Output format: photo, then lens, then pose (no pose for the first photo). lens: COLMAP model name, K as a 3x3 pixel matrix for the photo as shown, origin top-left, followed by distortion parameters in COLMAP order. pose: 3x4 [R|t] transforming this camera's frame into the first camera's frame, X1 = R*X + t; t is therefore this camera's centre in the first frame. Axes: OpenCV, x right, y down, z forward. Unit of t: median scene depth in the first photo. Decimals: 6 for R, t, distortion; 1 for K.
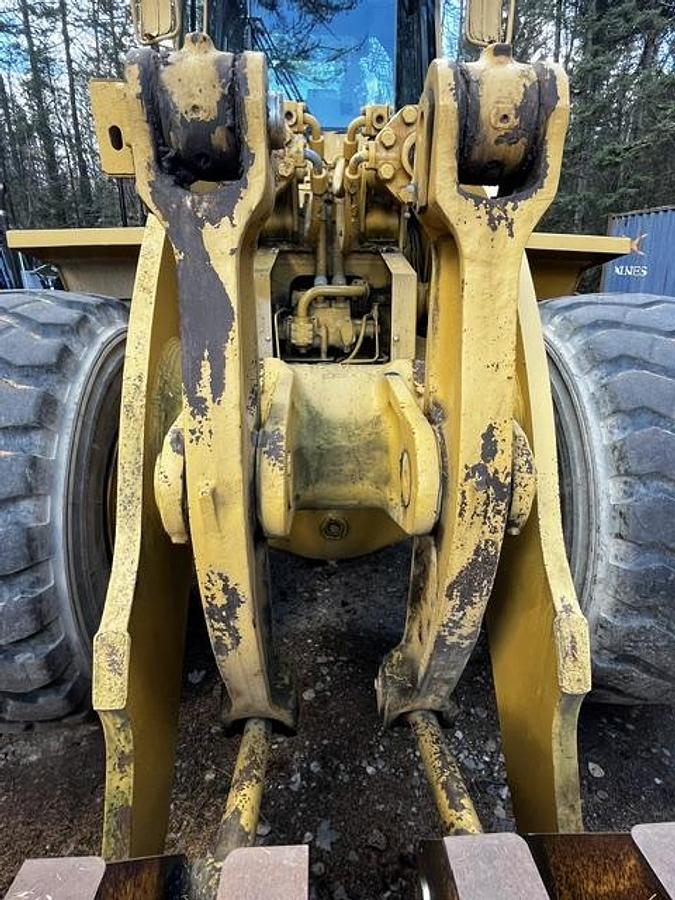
lens RADIAL K [[521.7, 0, 345.1], [0, 521.7, 448.5], [0, 0, 1]] dist [-0.000112, -0.001996]
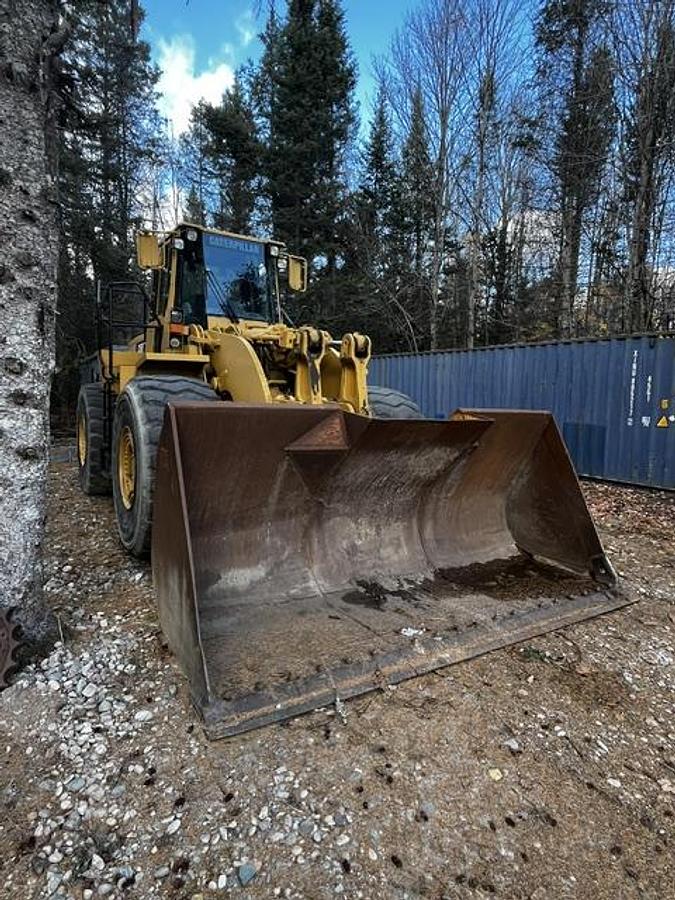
lens RADIAL K [[521.7, 0, 346.9], [0, 521.7, 450.4], [0, 0, 1]] dist [-0.000112, -0.001996]
pose [[0.870979, -0.024673, 0.490701, -1.346731], [0.138339, 0.970646, -0.196743, 0.801549], [-0.471443, 0.239242, 0.848825, -1.768921]]
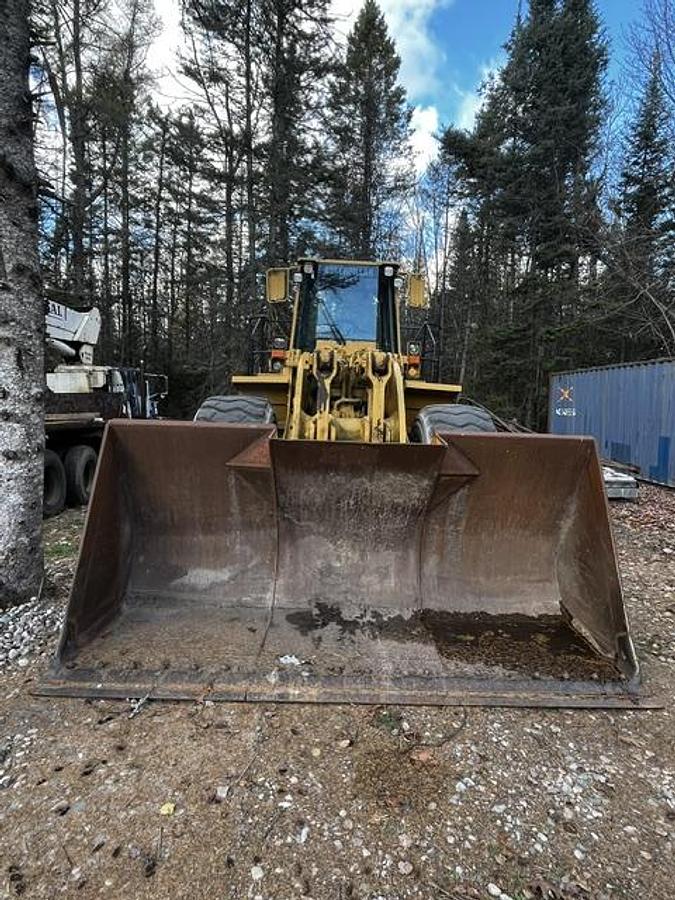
lens RADIAL K [[521.7, 0, 345.1], [0, 521.7, 451.7], [0, 0, 1]] dist [-0.000112, -0.001996]
pose [[0.999113, 0.034278, -0.024451, 0.051829], [-0.039305, 0.967528, -0.249689, 0.844354], [0.015098, 0.250429, 0.968017, -2.082202]]
